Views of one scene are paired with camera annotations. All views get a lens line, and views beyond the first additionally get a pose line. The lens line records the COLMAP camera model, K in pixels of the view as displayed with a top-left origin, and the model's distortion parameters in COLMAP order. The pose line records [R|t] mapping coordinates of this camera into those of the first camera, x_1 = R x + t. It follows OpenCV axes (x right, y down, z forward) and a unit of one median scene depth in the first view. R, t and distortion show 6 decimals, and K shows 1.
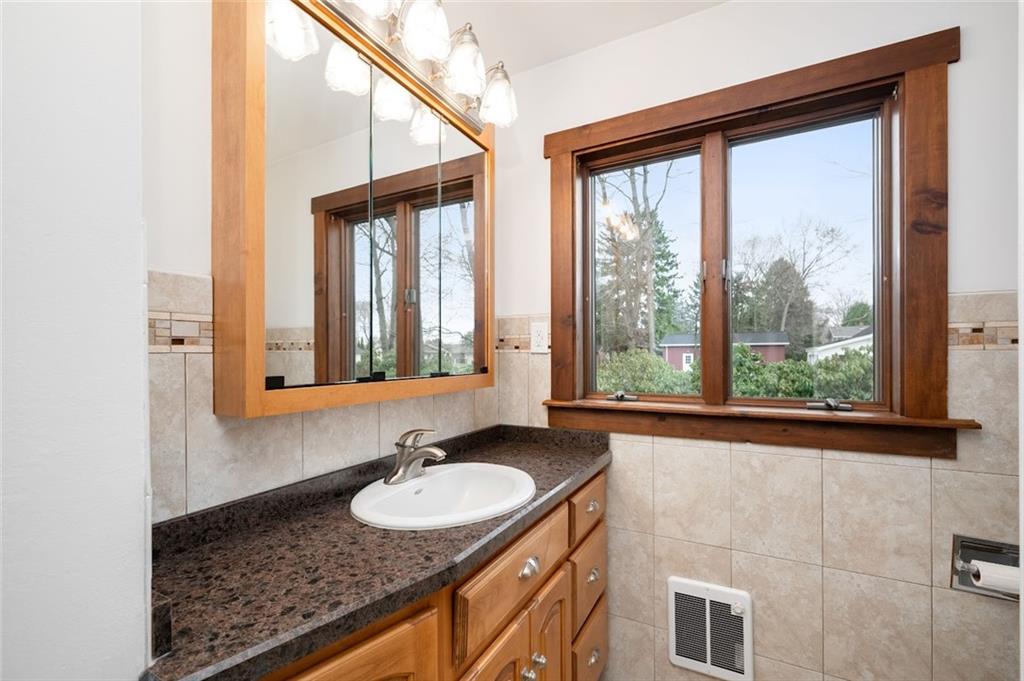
lens RADIAL K [[436.7, 0, 514.3], [0, 436.7, 344.2], [0, 0, 1]] dist [-0.003676, -0.000280]
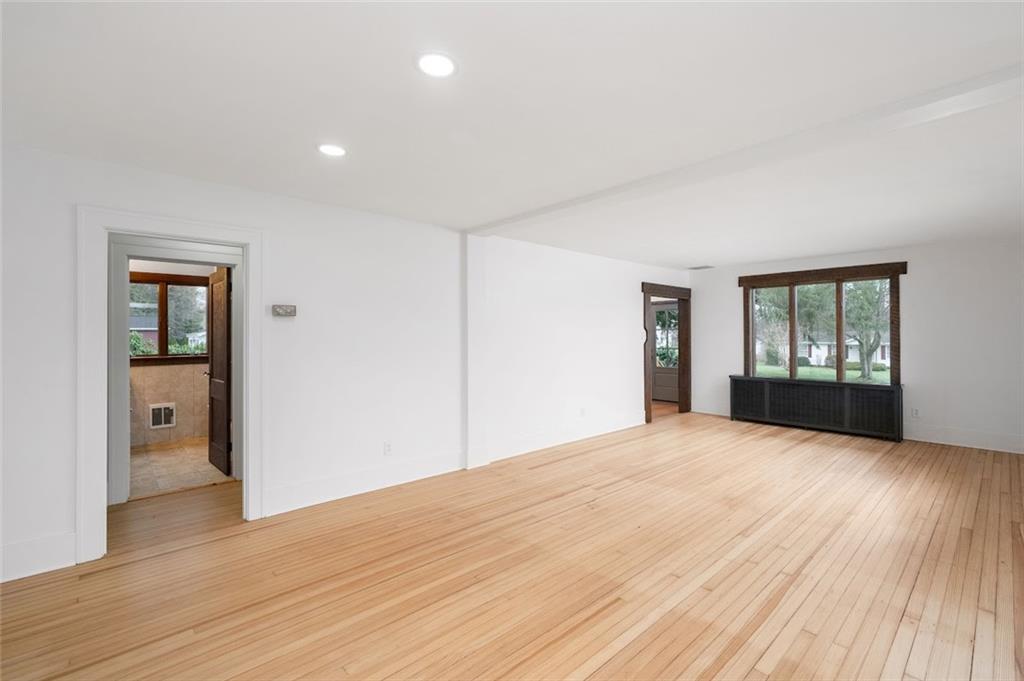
lens RADIAL K [[436.7, 0, 515.0], [0, 436.7, 336.0], [0, 0, 1]] dist [-0.003676, -0.000280]
pose [[0.328999, -0.003446, 0.944324, -2.038621], [-0.011200, 0.999909, 0.007551, -0.085137], [-0.944264, -0.013061, 0.328930, -3.001628]]
